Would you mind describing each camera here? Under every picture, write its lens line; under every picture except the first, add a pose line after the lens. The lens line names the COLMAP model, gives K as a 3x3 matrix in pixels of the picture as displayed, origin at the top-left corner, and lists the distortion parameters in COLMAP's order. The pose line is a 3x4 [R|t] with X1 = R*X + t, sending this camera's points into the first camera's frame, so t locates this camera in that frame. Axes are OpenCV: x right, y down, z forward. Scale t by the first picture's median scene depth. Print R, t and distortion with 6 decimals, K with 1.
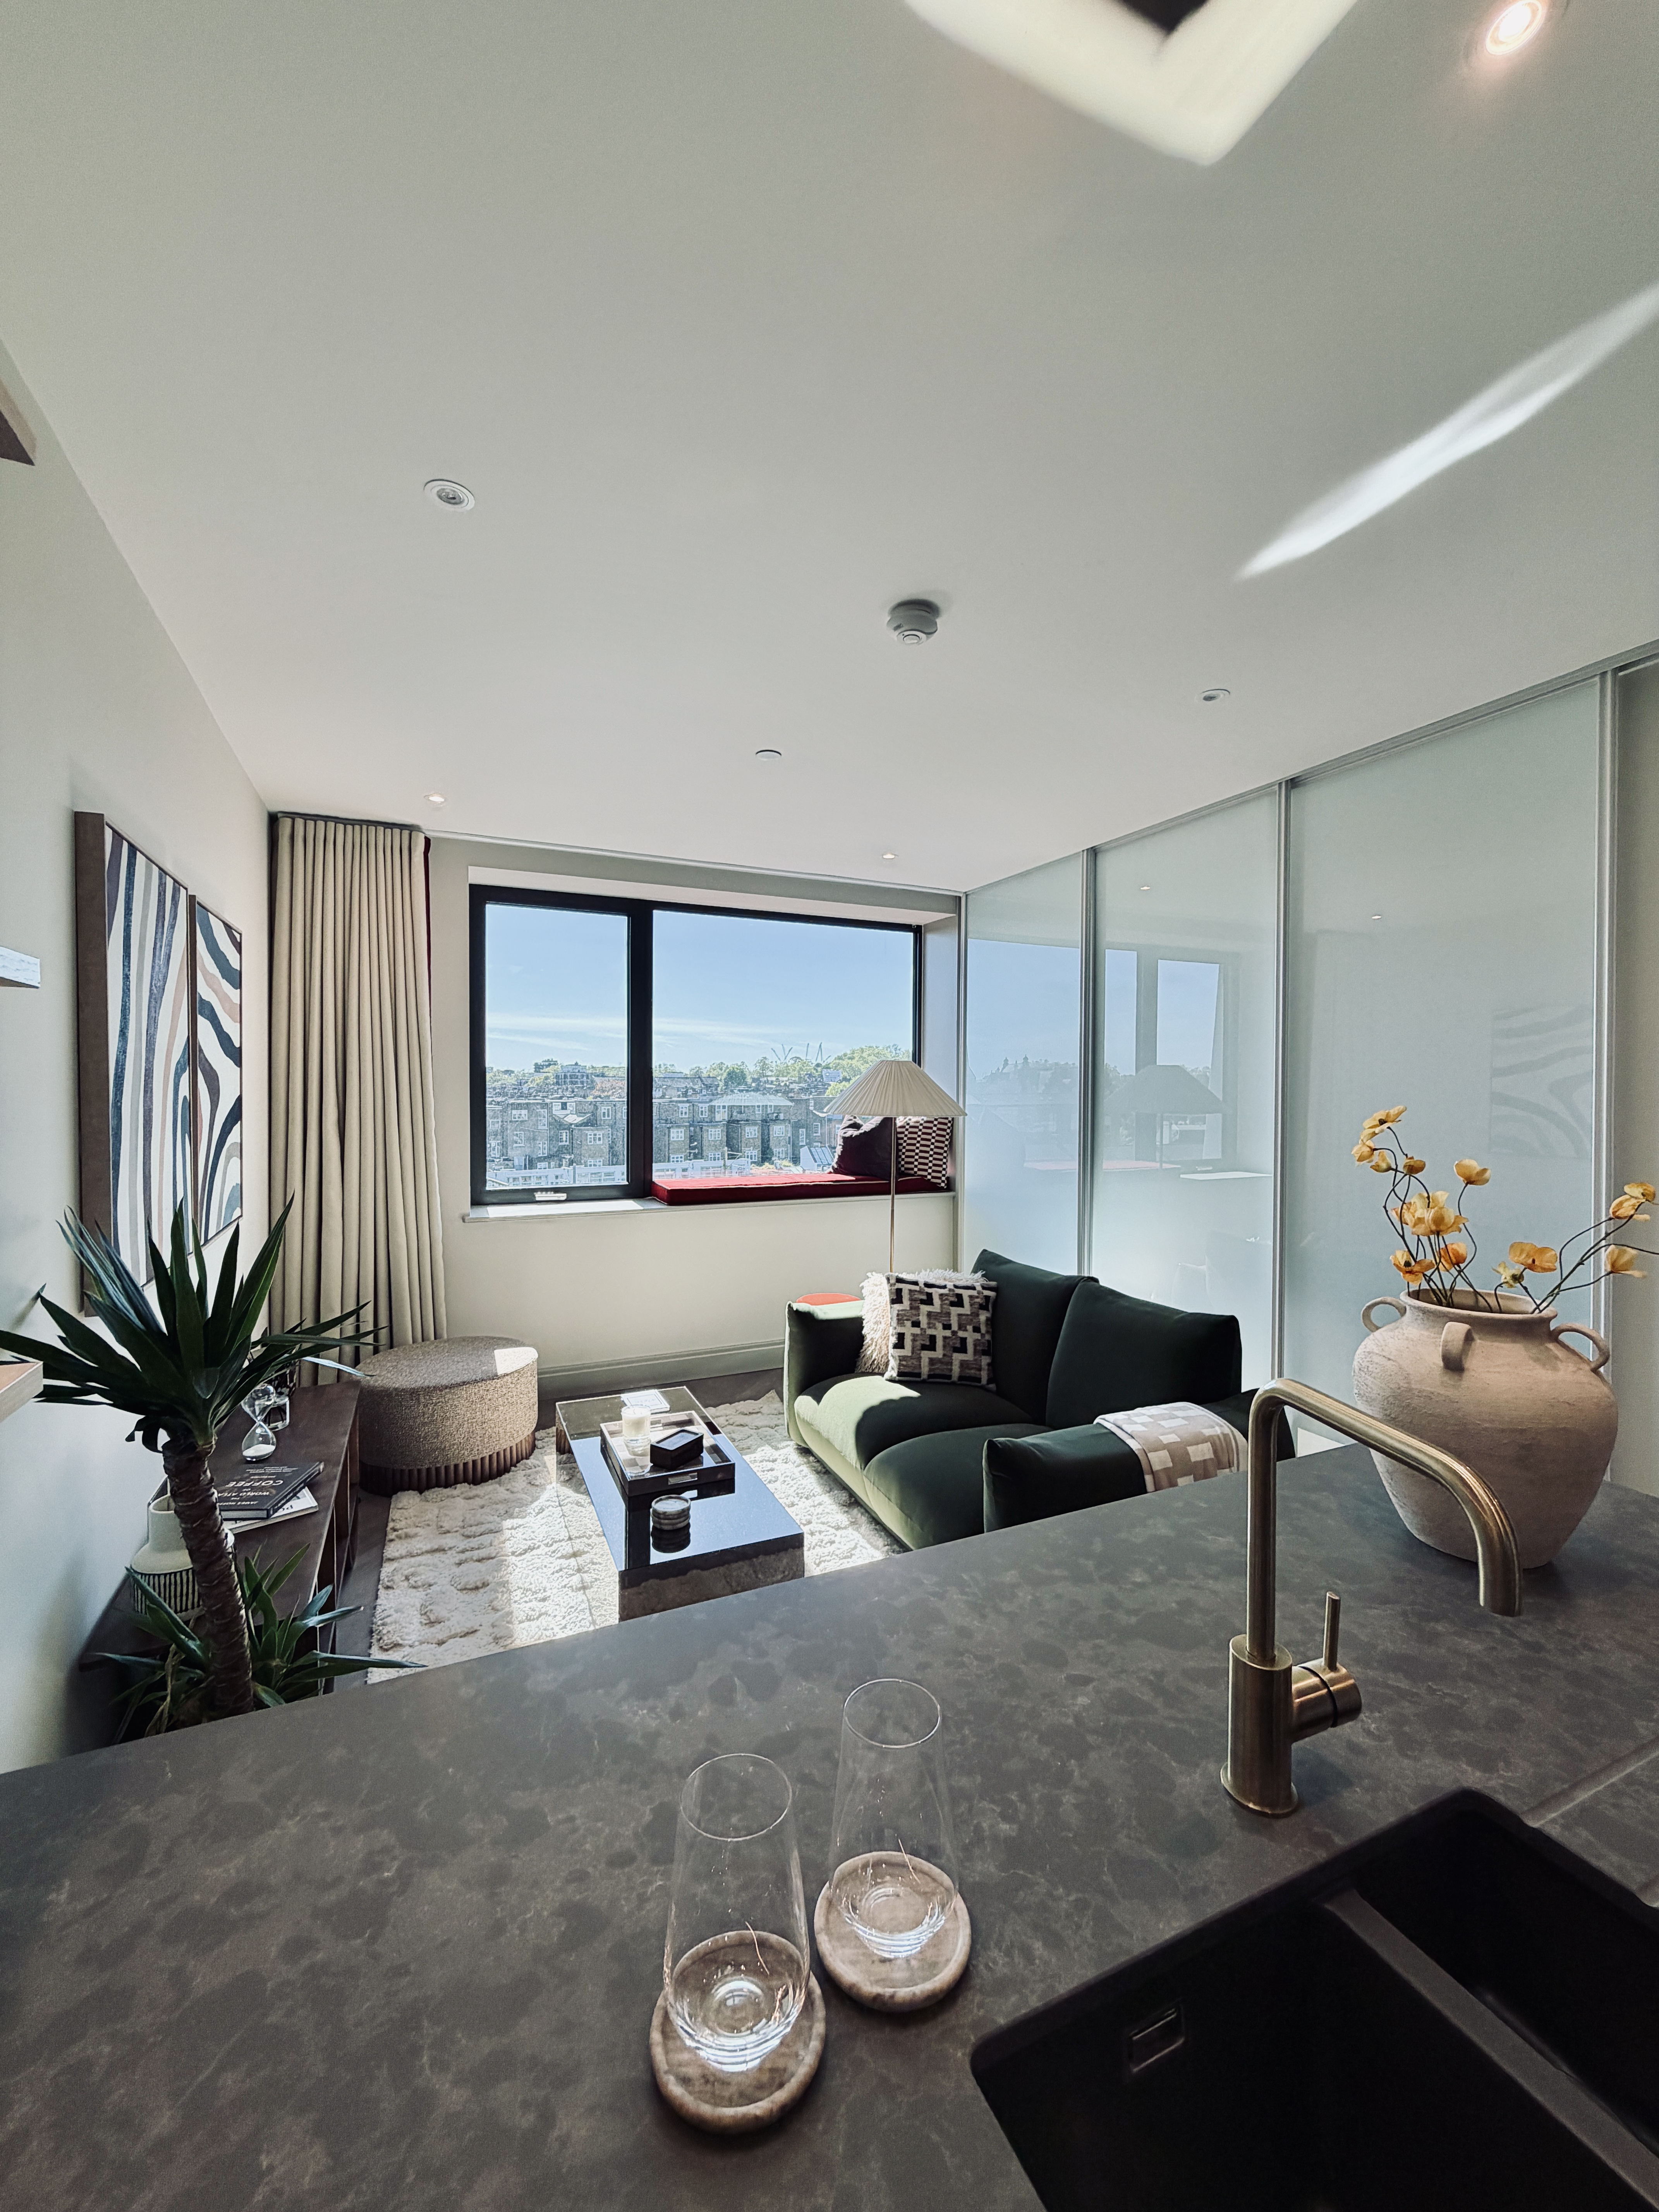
lens RADIAL K [[890.3, 0, 829.5], [0, 890.3, 1106.0], [0, 0, 1]] dist [-0.001122, 0.000004]
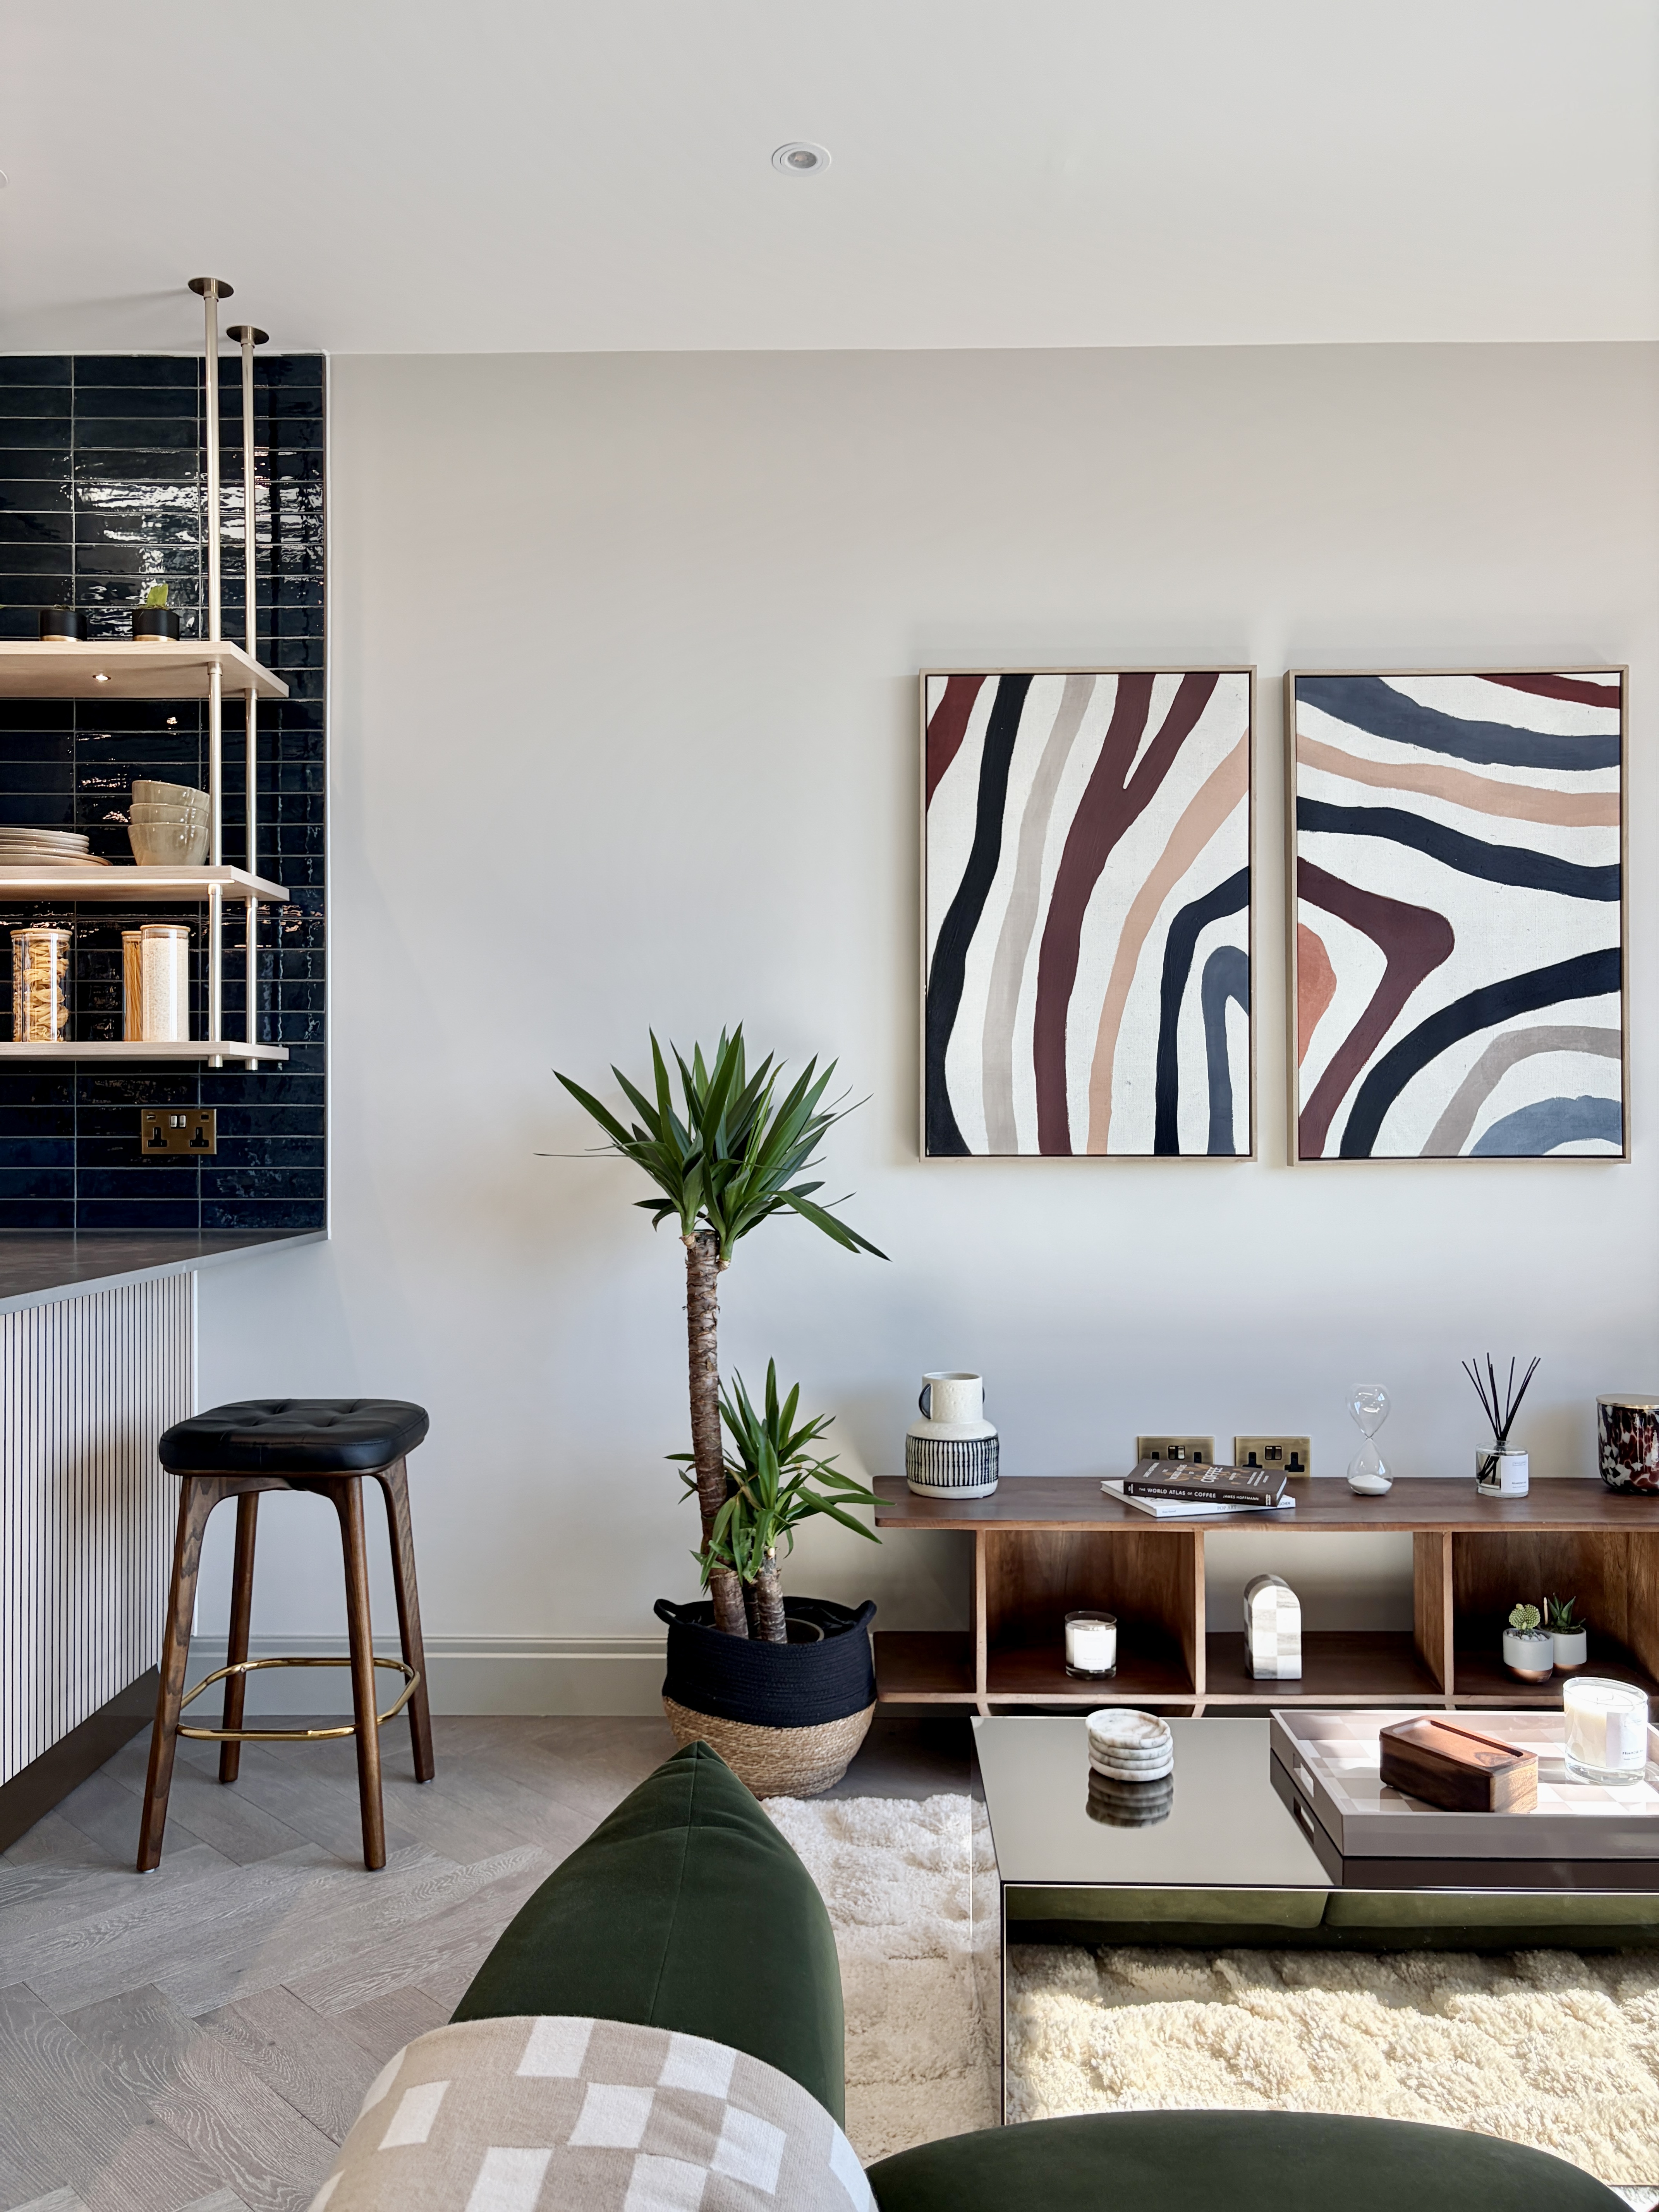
lens RADIAL K [[1679.4, 0, 822.2], [0, 1679.4, 1131.1], [0, 0, 1]] dist [0.070990, -0.071737]
pose [[-0.421852, 0.001781, -0.906663, 0.408757], [-0.017554, 0.999795, 0.010132, 0.076595], [0.906495, 0.020190, -0.421734, 0.711120]]
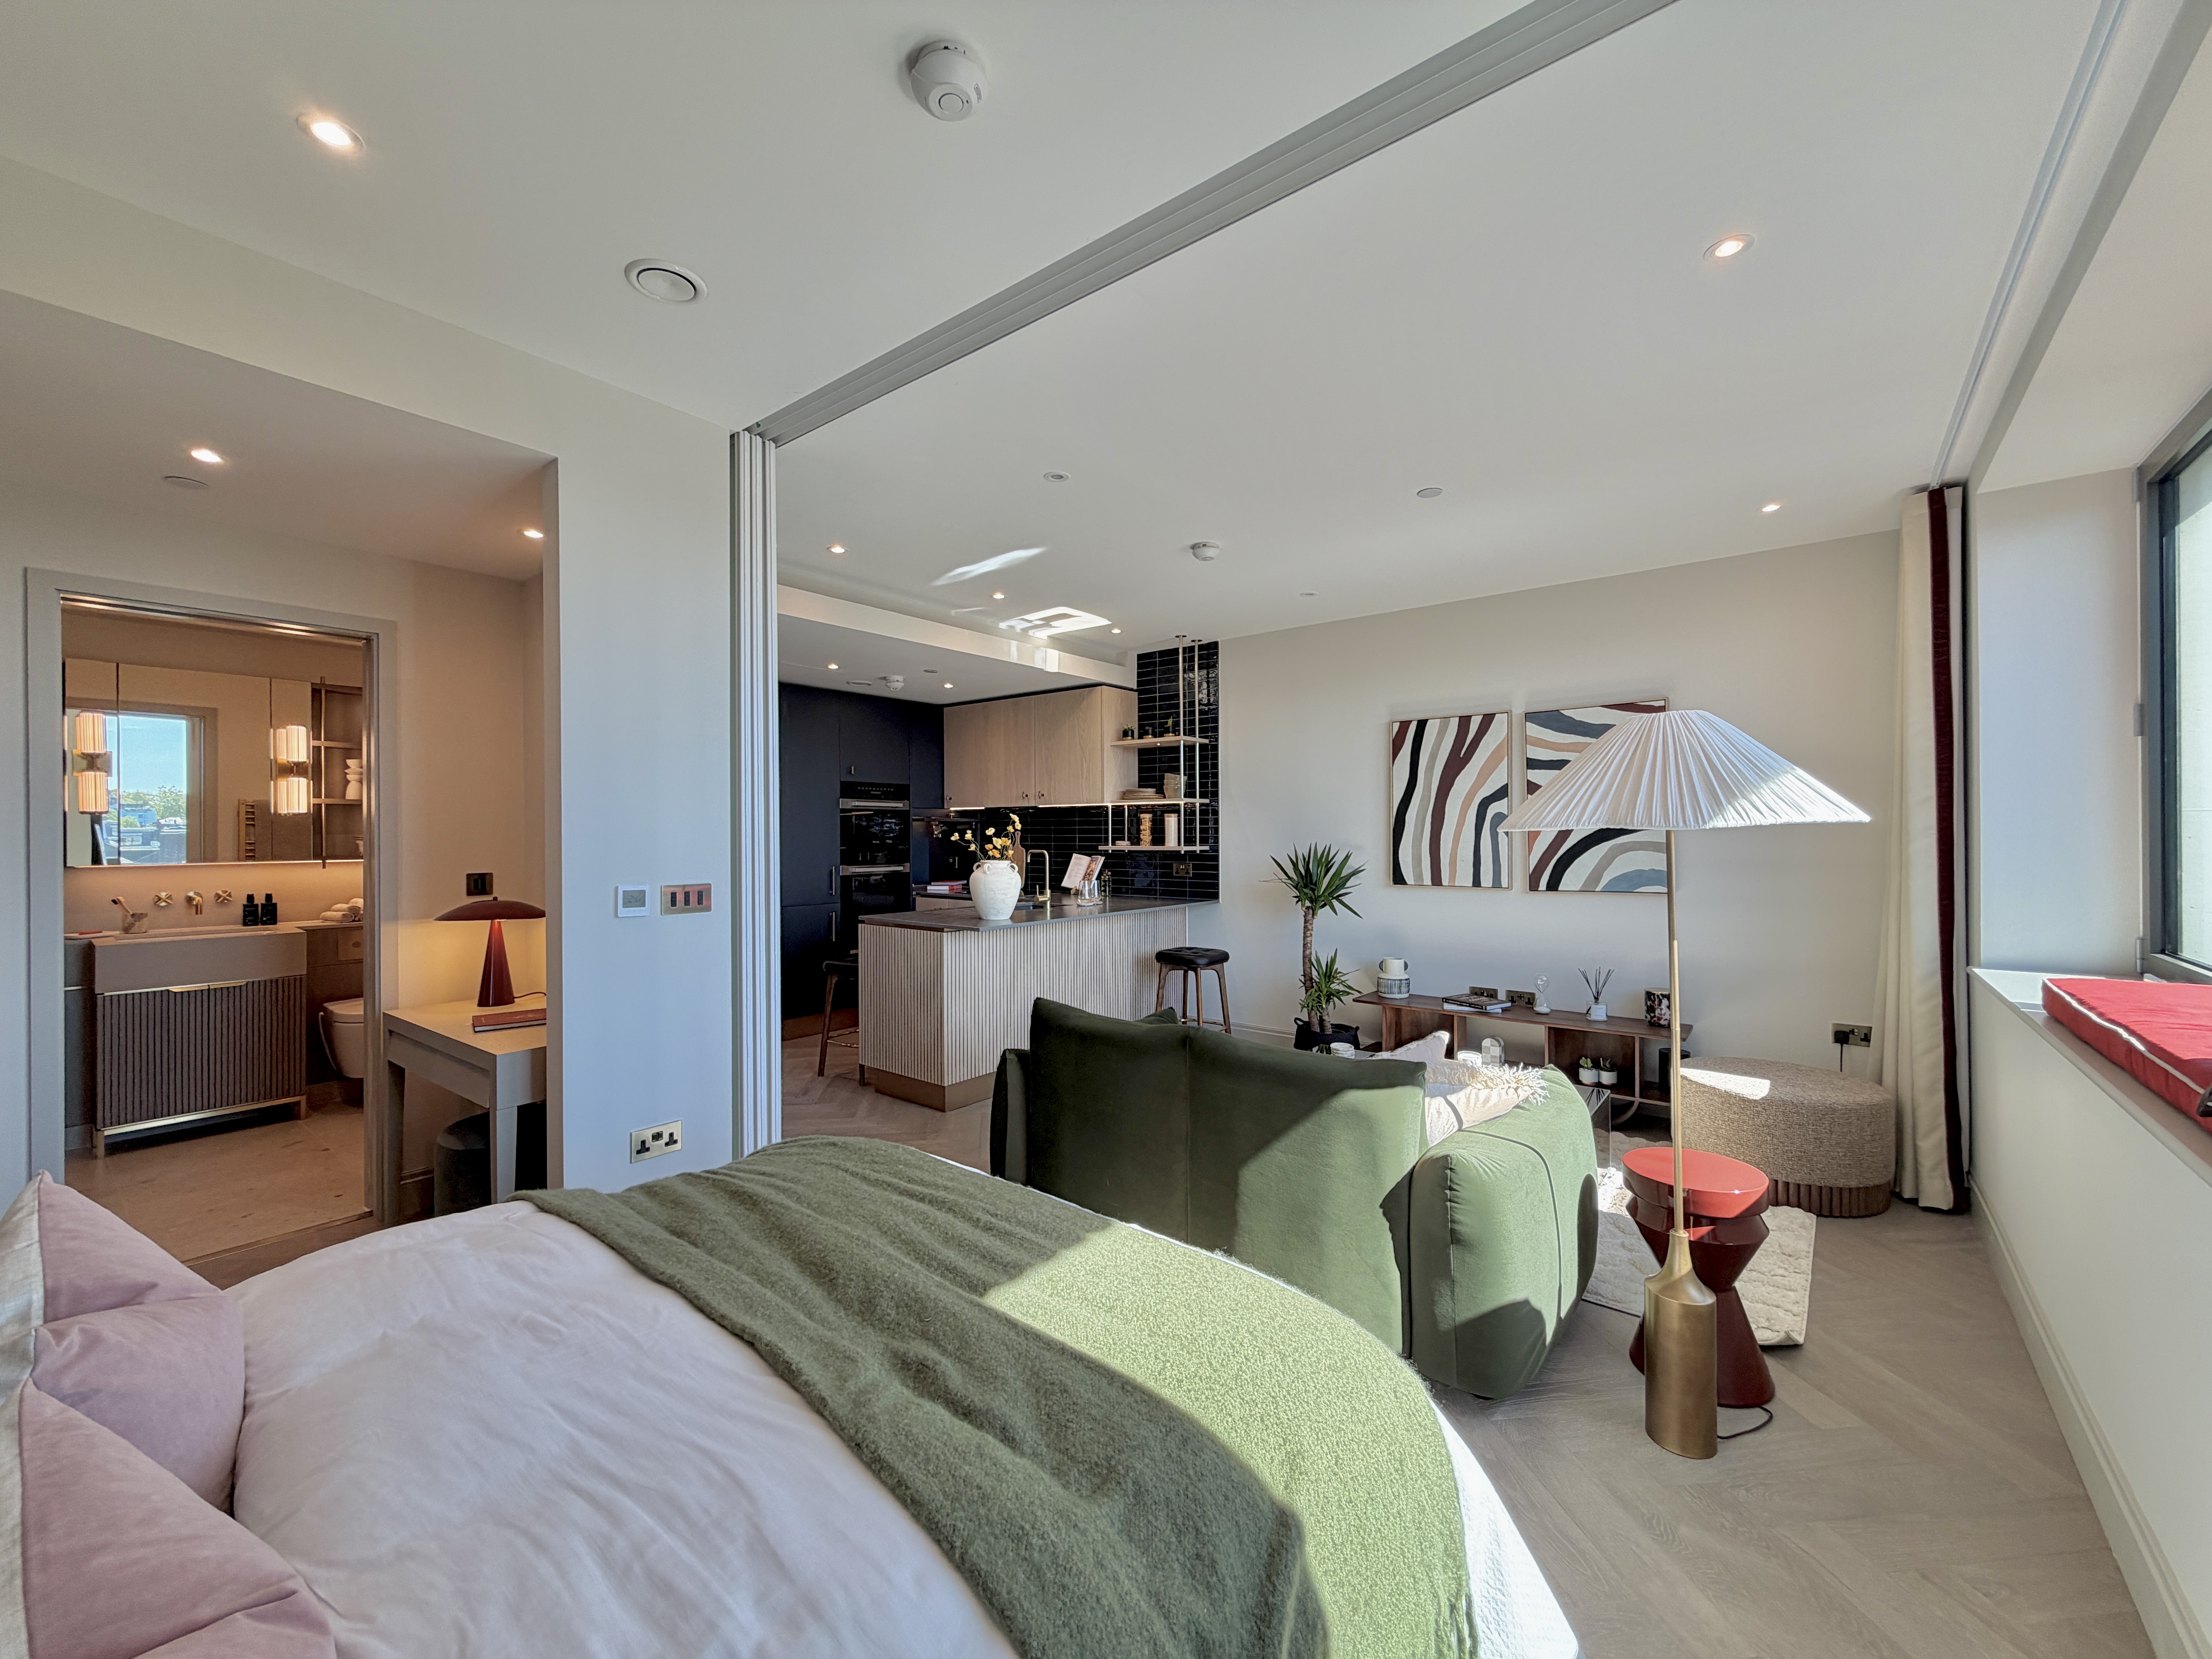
lens RADIAL K [[890.3, 0, 1106.0], [0, 890.3, 829.5], [0, 0, 1]] dist [-0.001122, 0.000004]
pose [[-0.889022, -0.001202, -0.457864, 0.591633], [-0.007502, 0.999901, 0.011942, 0.007268], [0.457804, 0.014052, -0.888942, 1.339919]]
